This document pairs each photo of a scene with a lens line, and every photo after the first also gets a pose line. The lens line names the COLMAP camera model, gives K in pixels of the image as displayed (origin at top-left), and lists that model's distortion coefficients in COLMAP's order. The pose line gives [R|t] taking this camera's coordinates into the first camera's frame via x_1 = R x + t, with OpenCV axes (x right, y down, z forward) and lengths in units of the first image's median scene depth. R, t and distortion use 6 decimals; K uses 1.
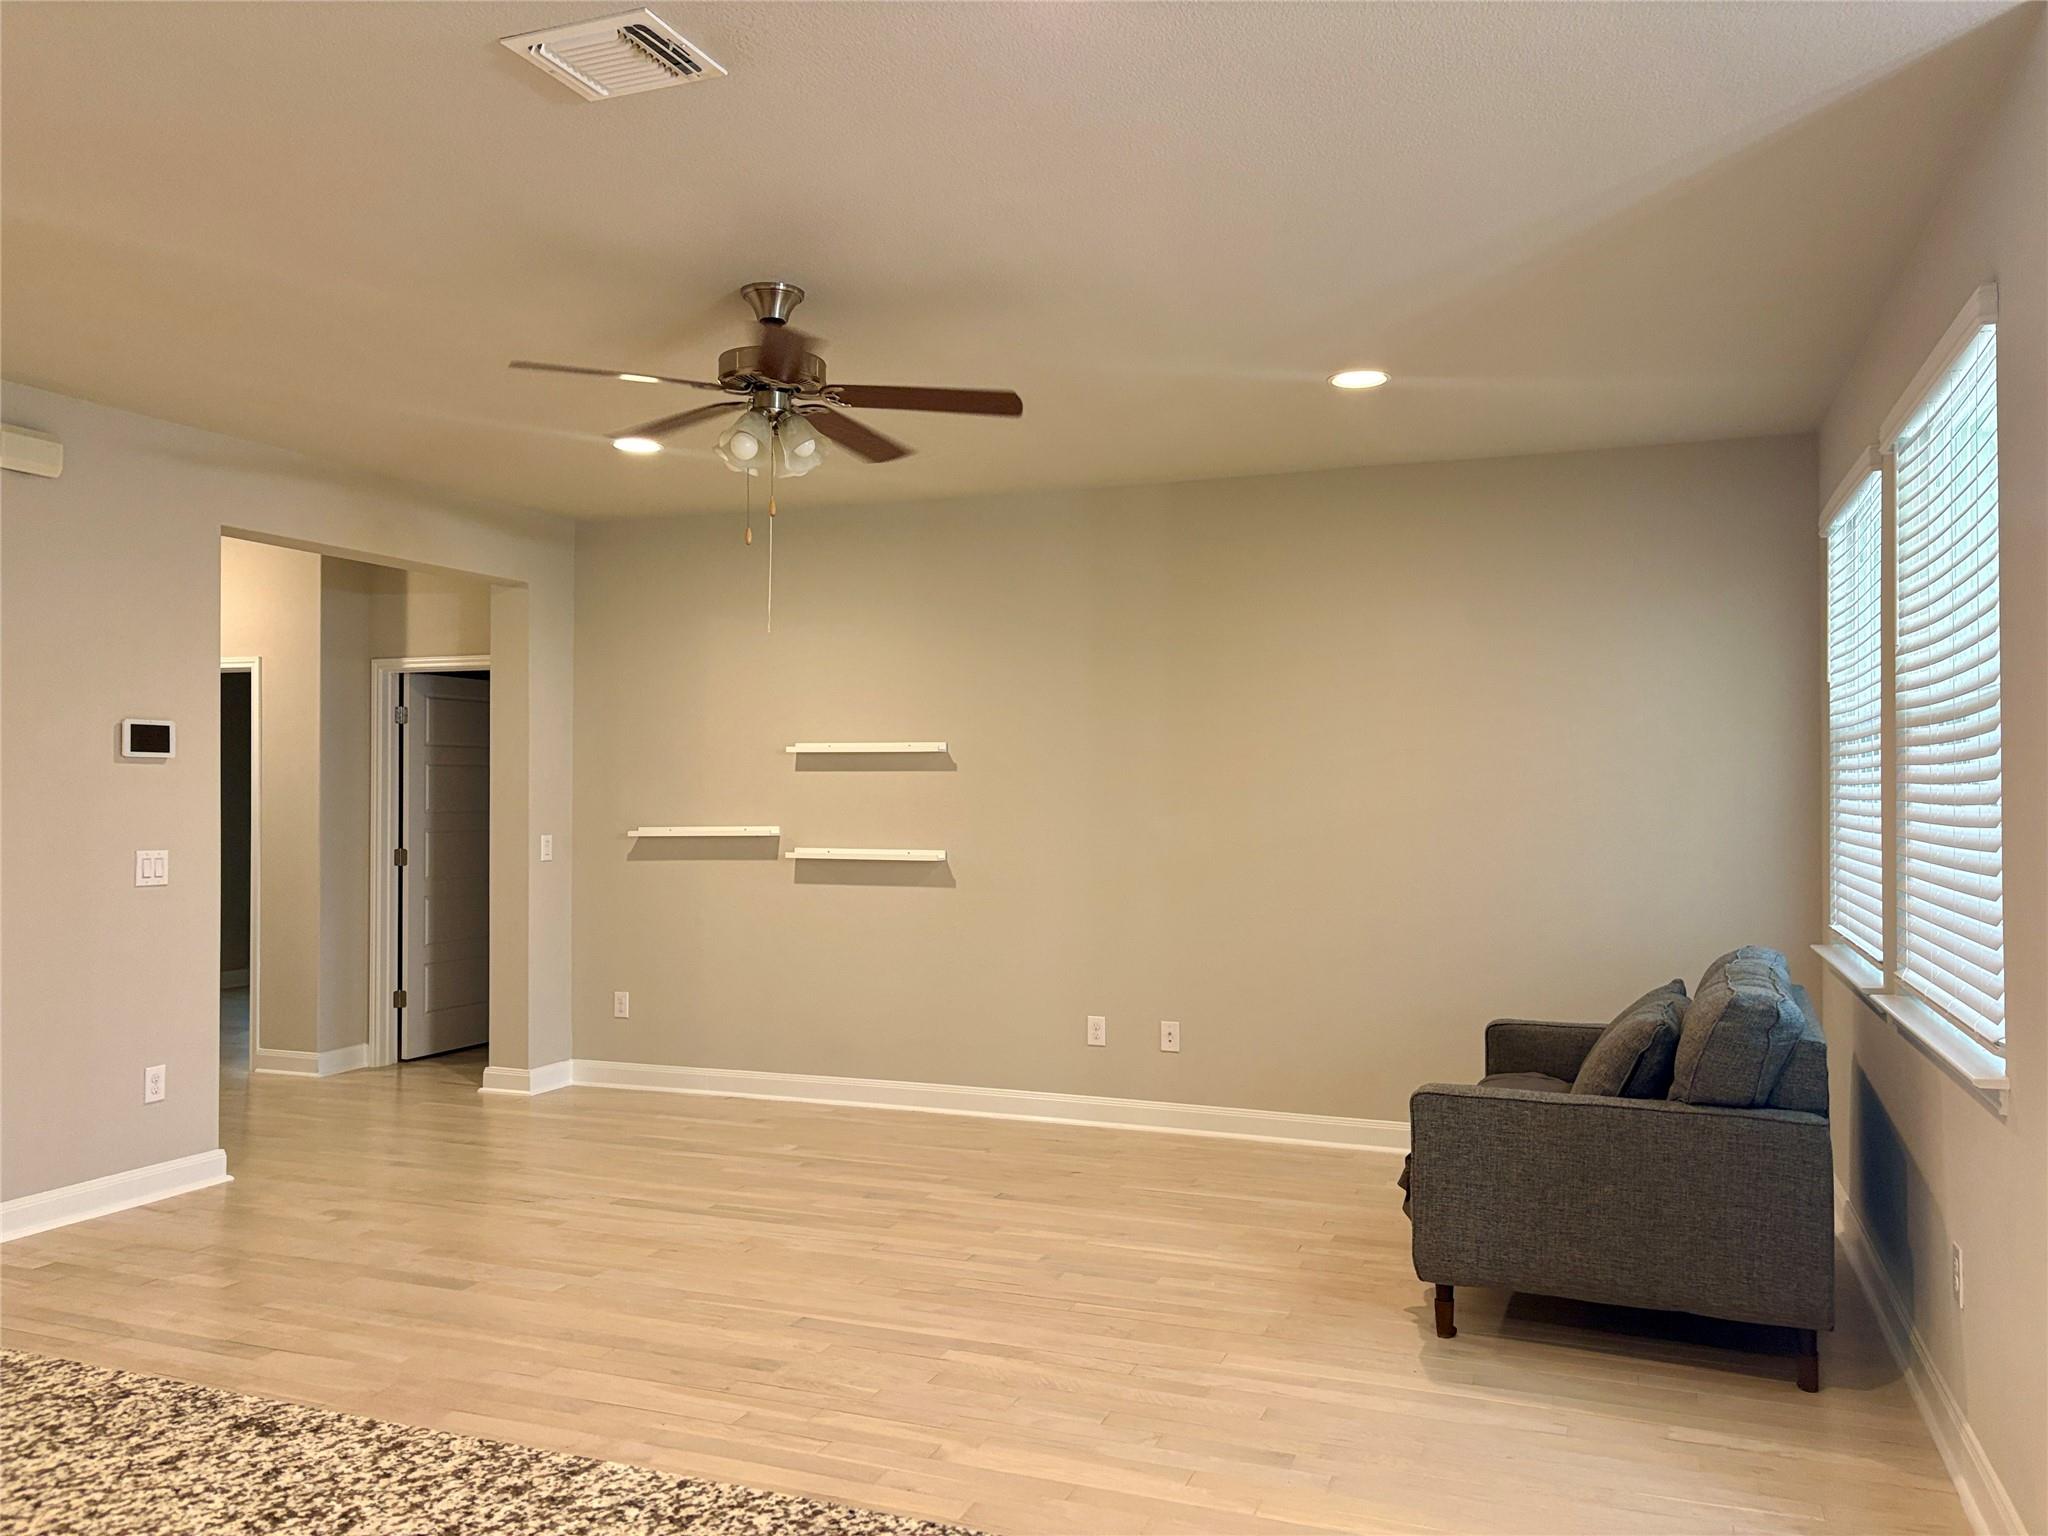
lens RADIAL K [[1541.2, 0, 1026.7], [0, 1541.2, 772.9], [0, 0, 1]] dist [0.045048, -0.052704]
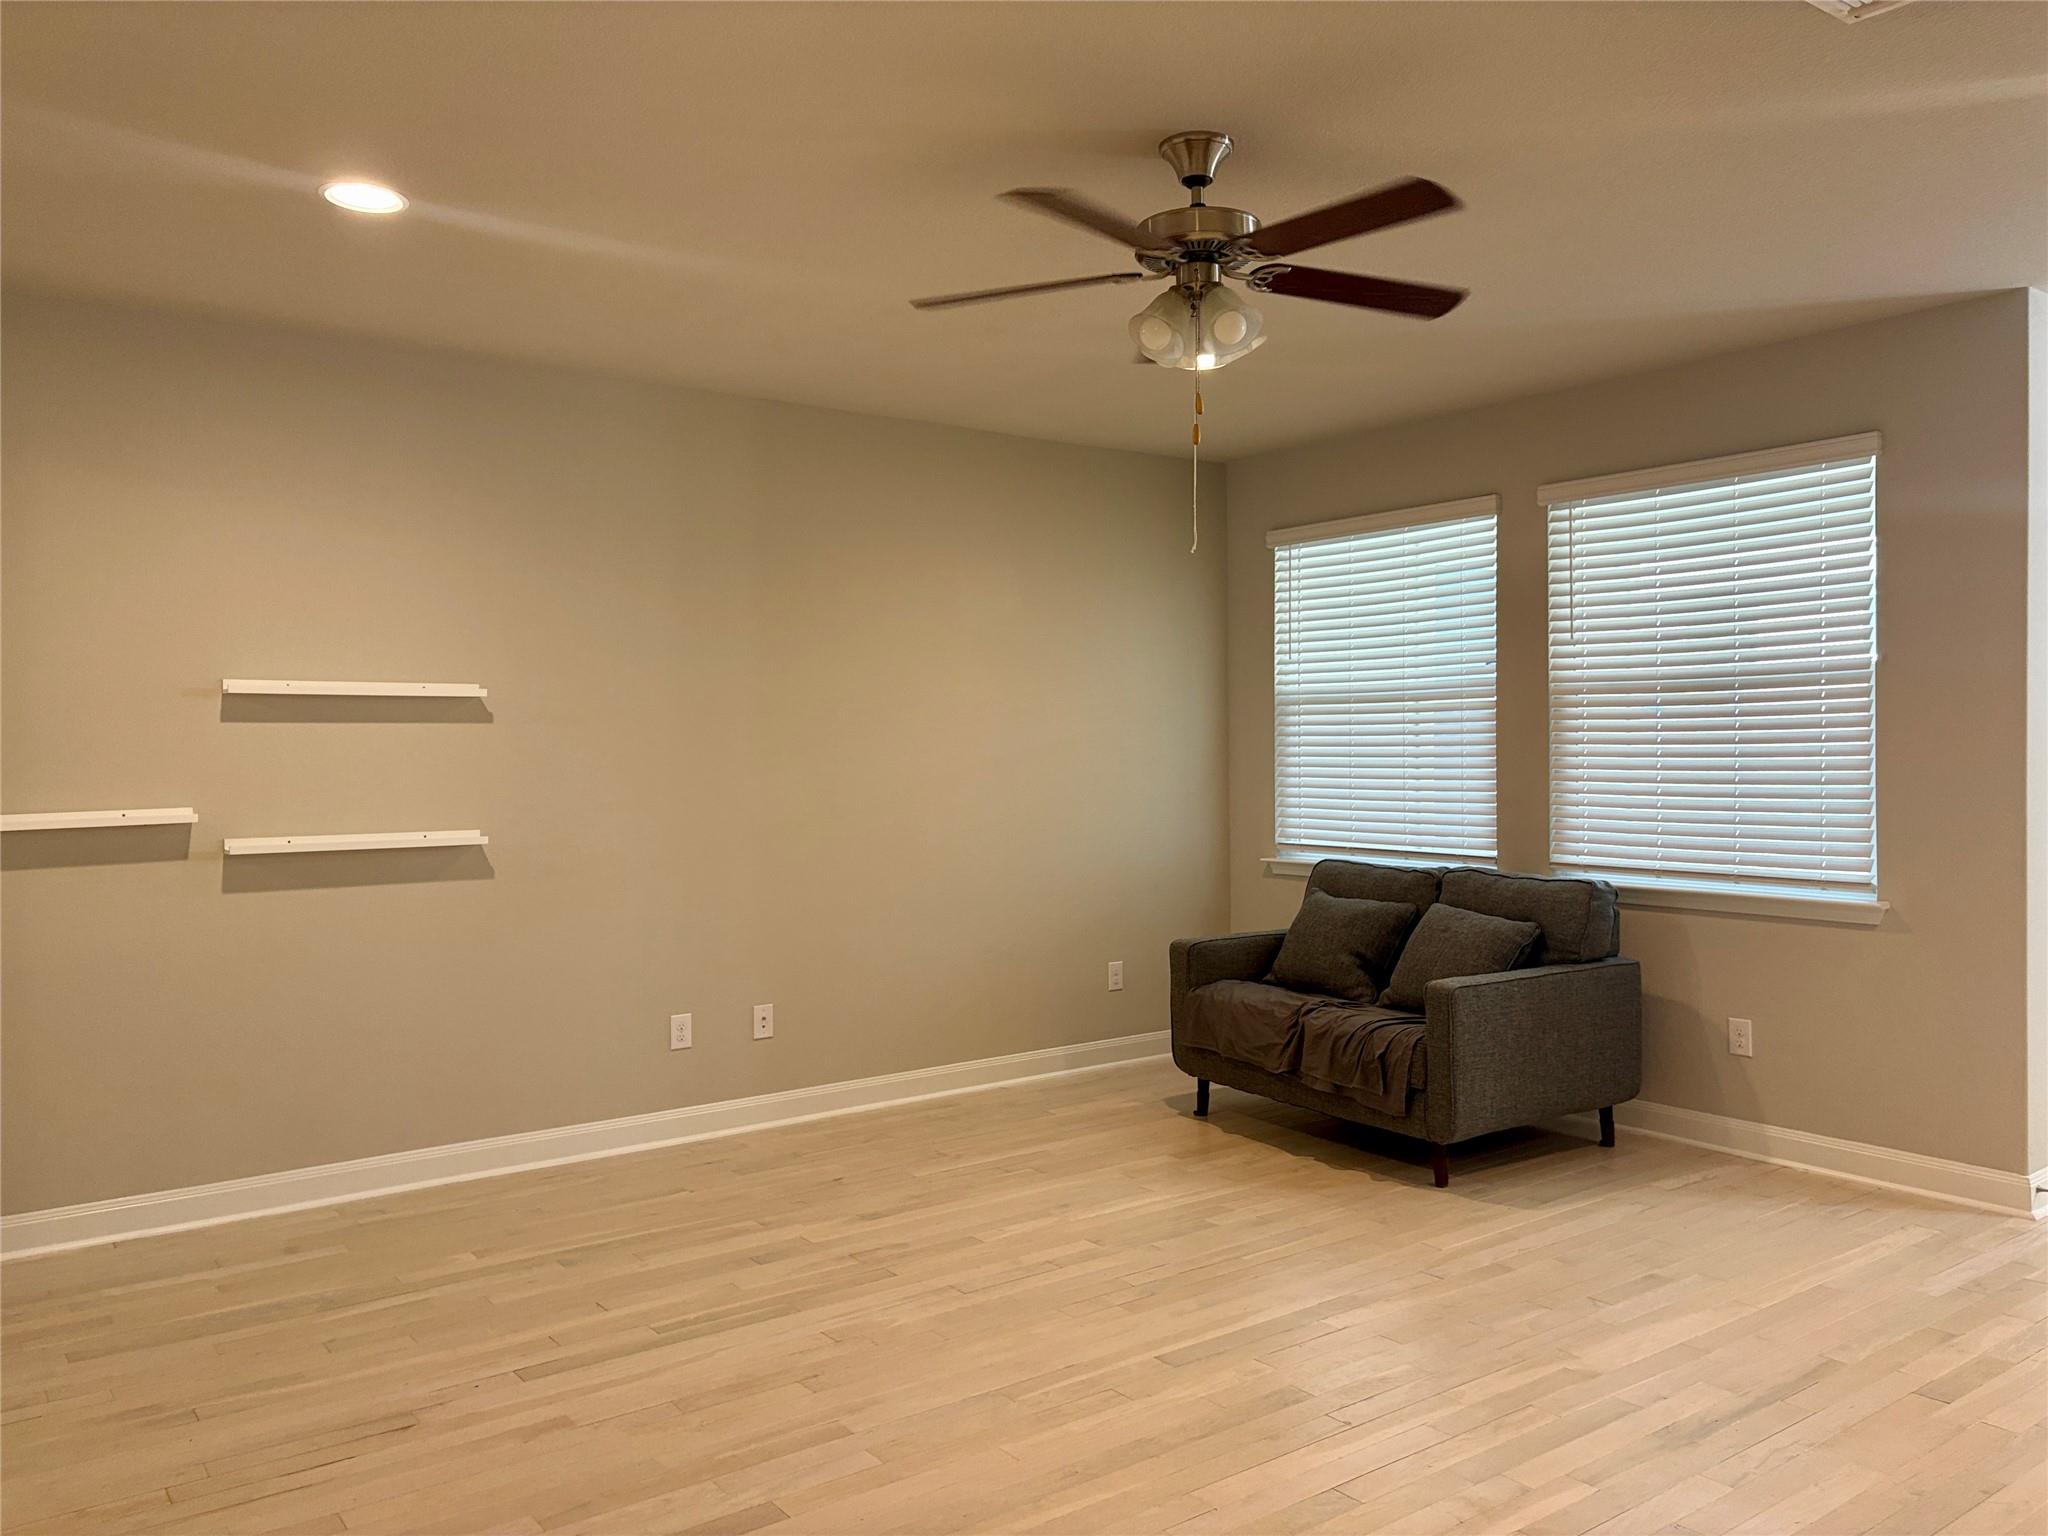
lens RADIAL K [[1551.1, 0, 1028.6], [0, 1551.1, 769.3], [0, 0, 1]] dist [0.034555, -0.036074]
pose [[0.534364, -0.020265, 0.845011, -0.722113], [0.001082, 0.999728, 0.023292, 0.005020], [-0.845254, -0.011532, 0.534241, 0.482377]]
